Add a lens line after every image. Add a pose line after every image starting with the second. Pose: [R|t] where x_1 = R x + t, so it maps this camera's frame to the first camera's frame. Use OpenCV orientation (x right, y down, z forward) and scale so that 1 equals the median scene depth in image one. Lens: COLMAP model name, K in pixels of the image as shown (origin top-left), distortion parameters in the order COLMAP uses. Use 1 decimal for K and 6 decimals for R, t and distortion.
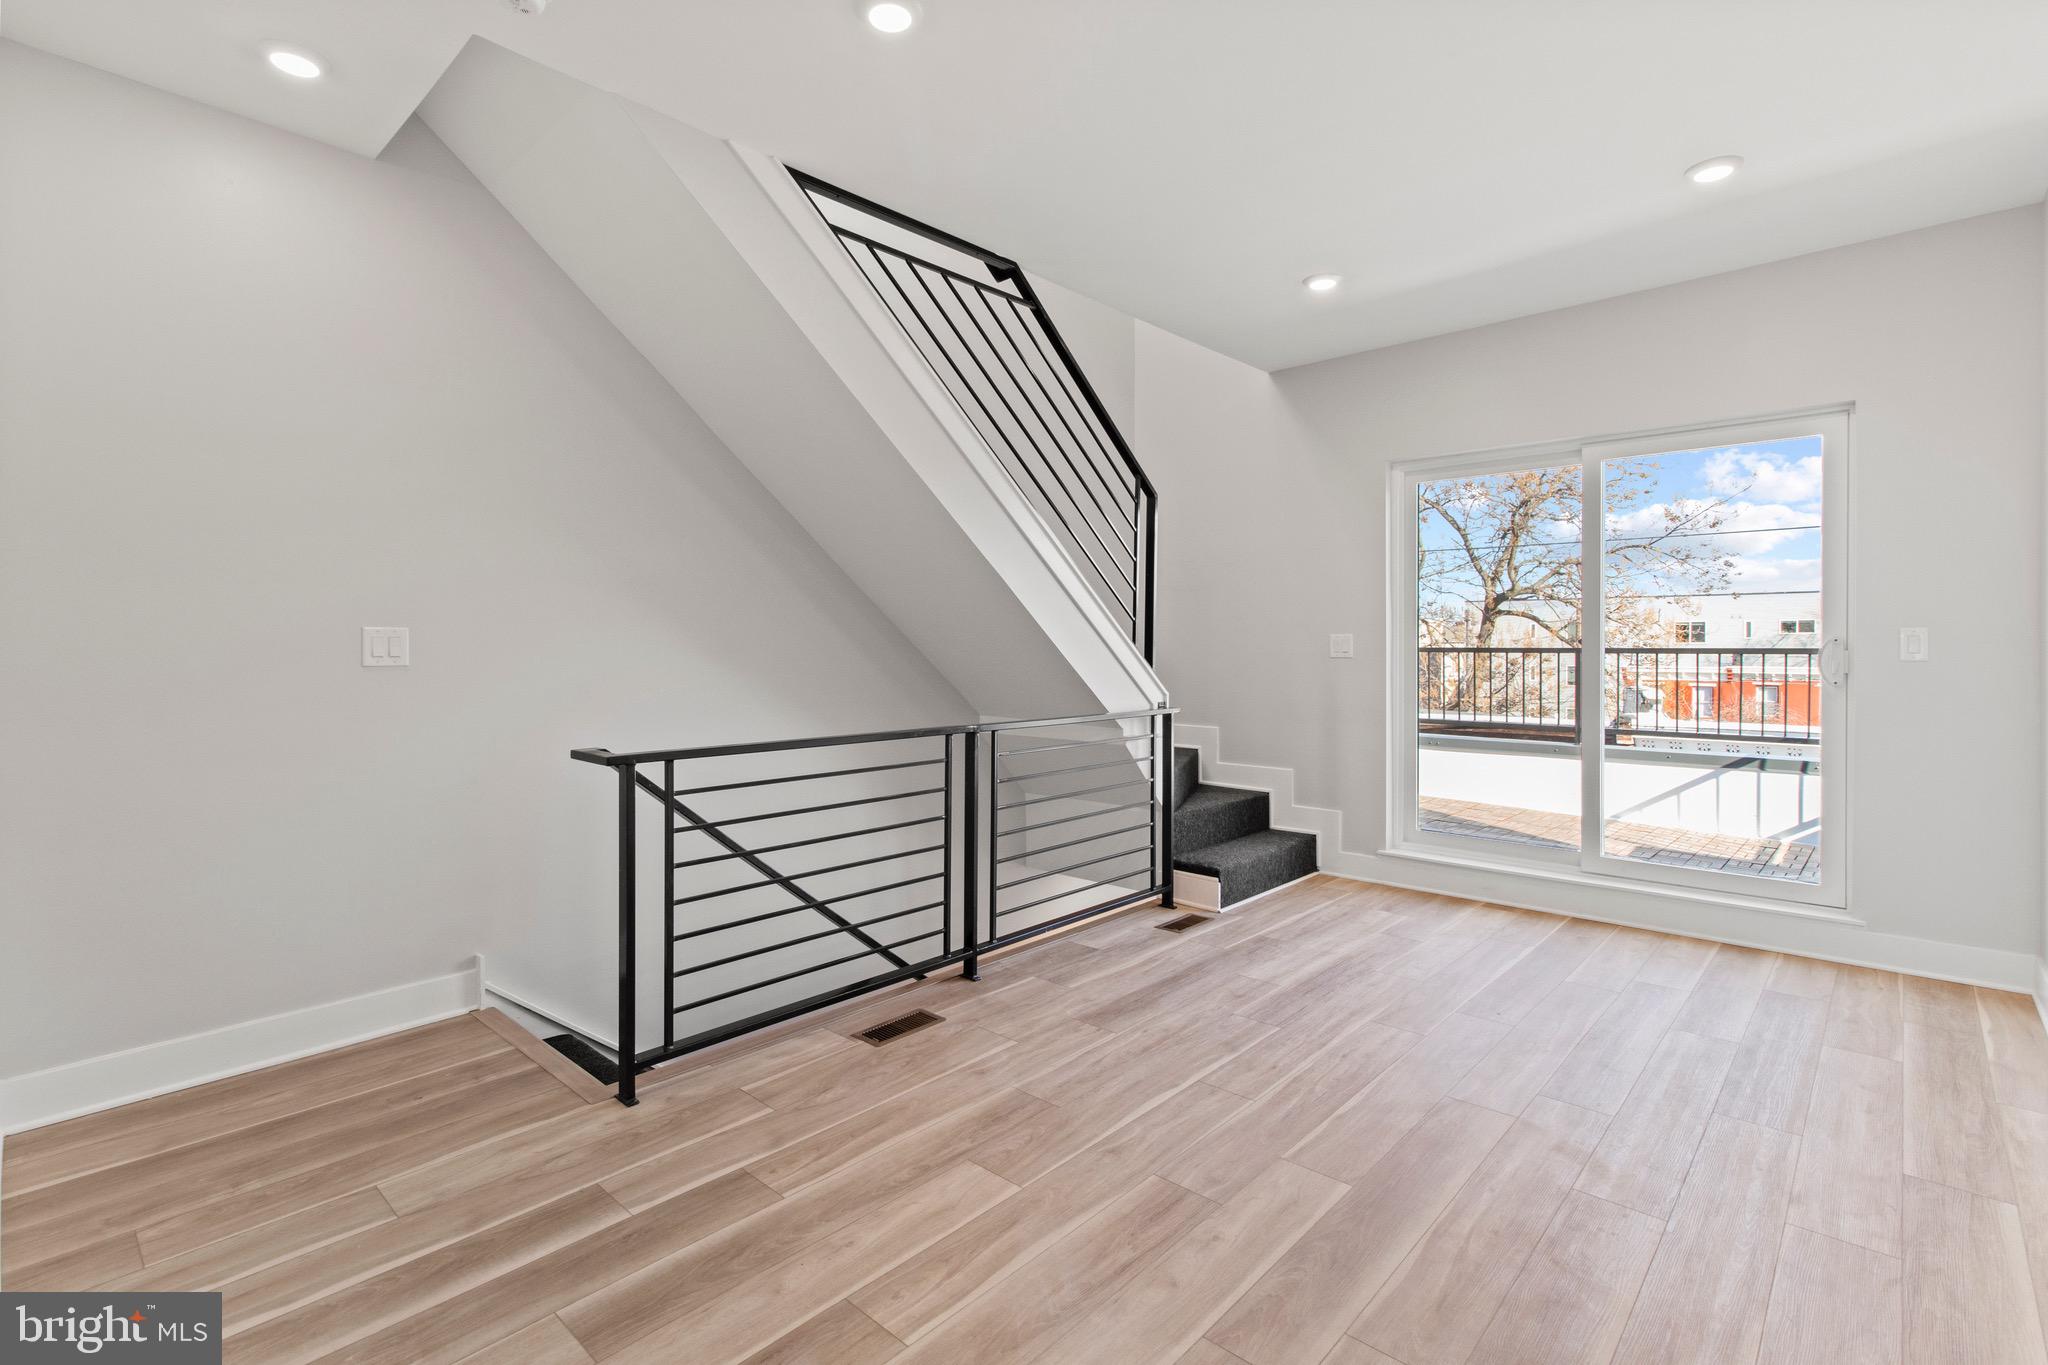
lens RADIAL K [[946.1, 0, 1020.2], [0, 946.1, 642.7], [0, 0, 1]] dist [-0.000205, 0.000152]
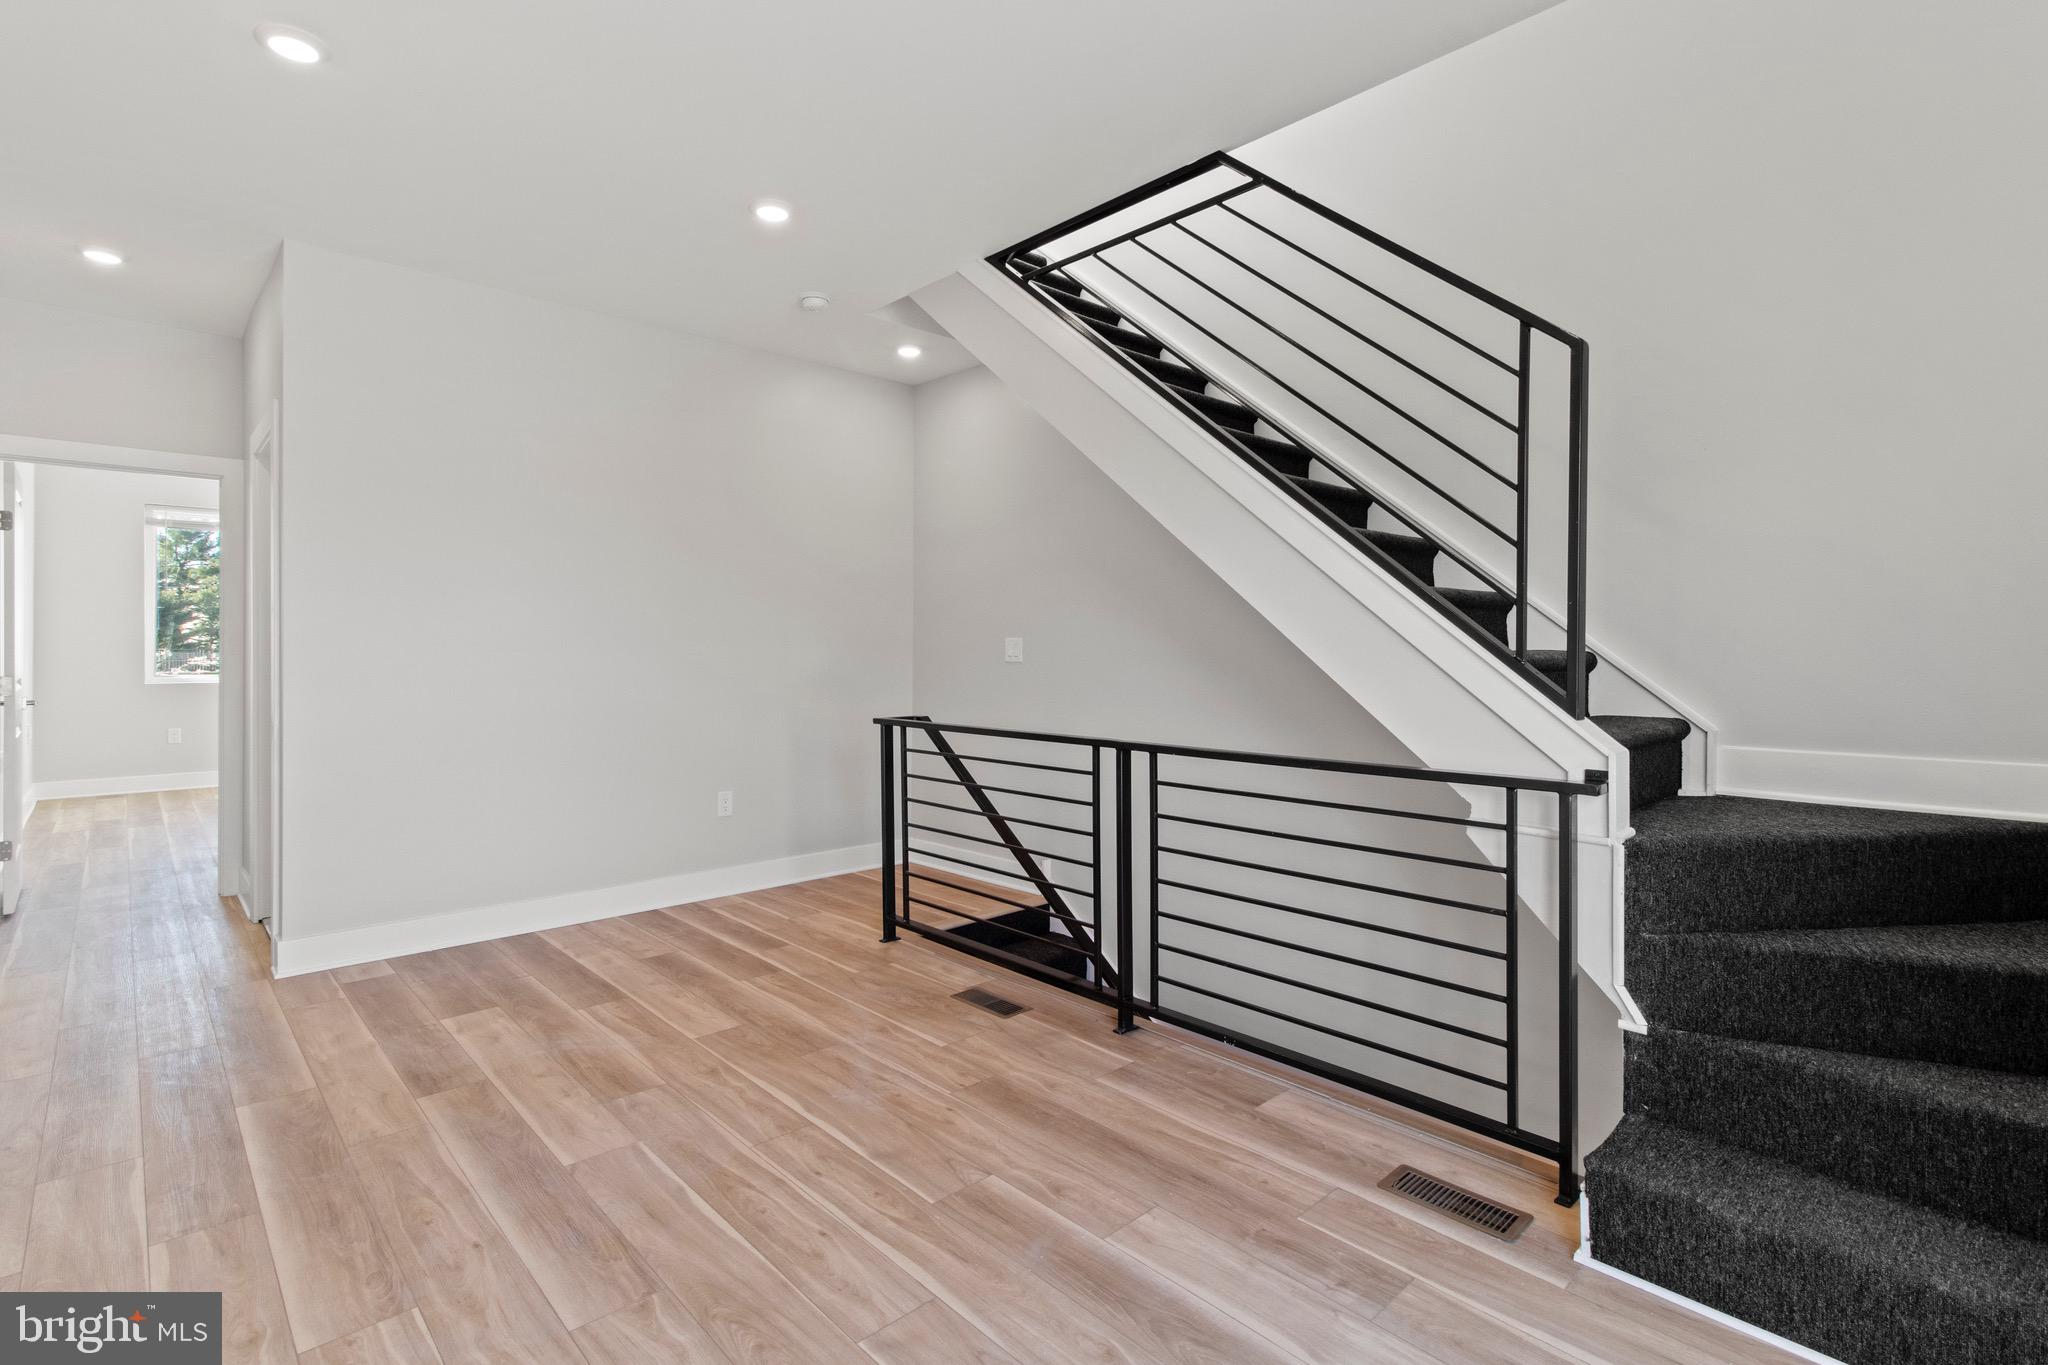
lens RADIAL K [[962.5, 0, 1012.7], [0, 962.5, 637.1], [0, 0, 1]] dist [0.001626, 0.000575]
pose [[-0.074218, -0.013613, -0.997149, 0.865605], [0.001305, 0.999905, -0.013748, 0.003703], [0.997241, -0.002322, -0.074193, 0.984828]]
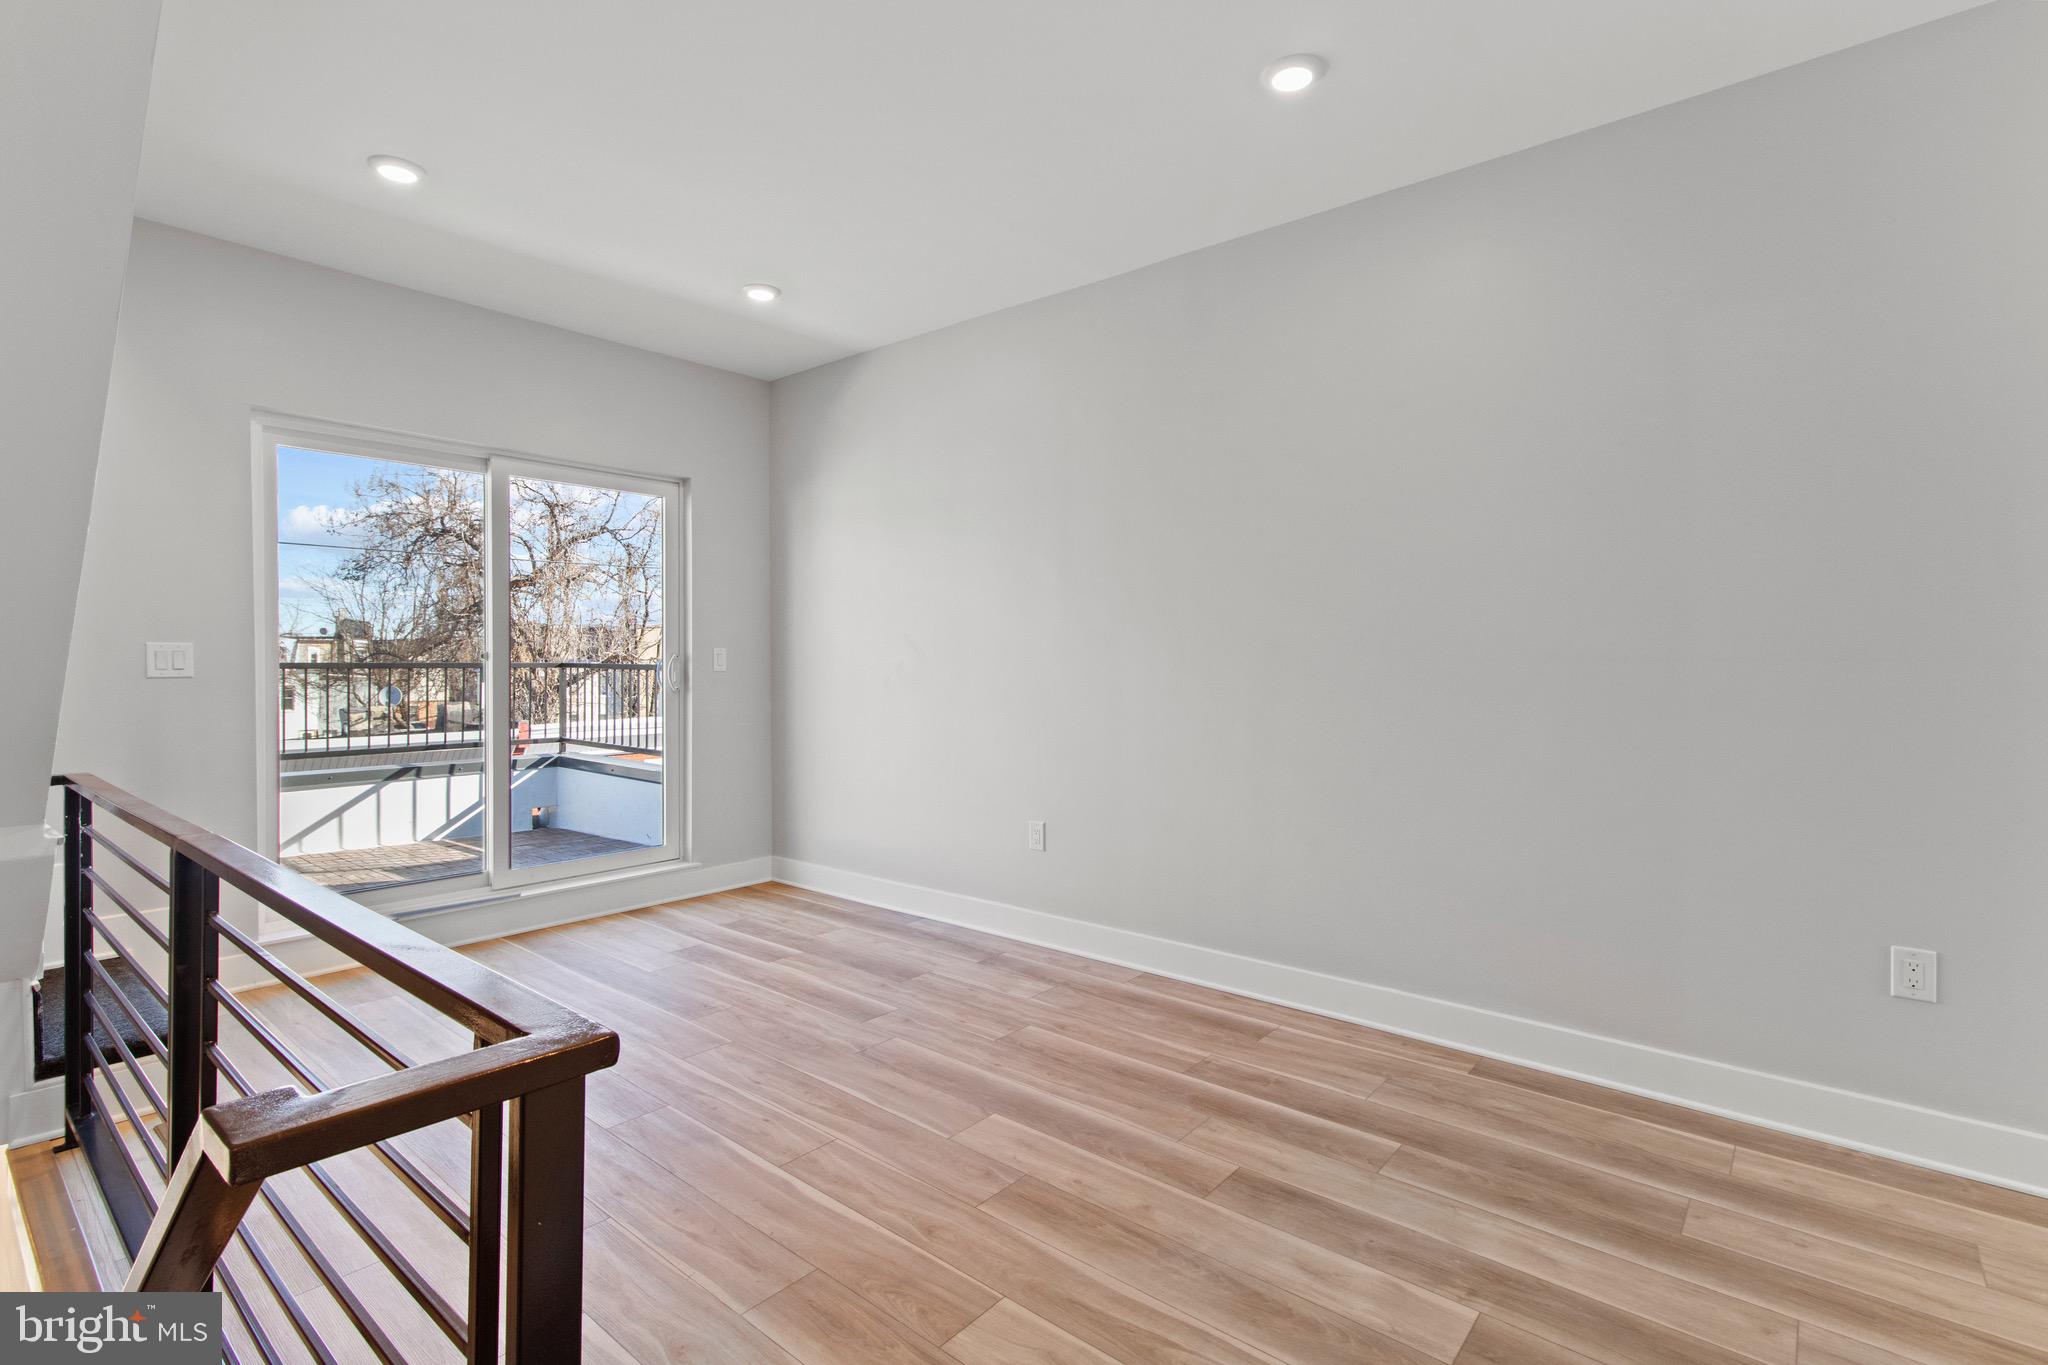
lens RADIAL K [[959.6, 0, 1018.0], [0, 959.6, 647.9], [0, 0, 1]] dist [0.002352, 0.000498]
pose [[-0.044859, 0.014237, 0.998892, -0.543726], [-0.004372, 0.999886, -0.014448, 0.003208], [-0.998984, -0.005015, -0.044792, 0.643102]]
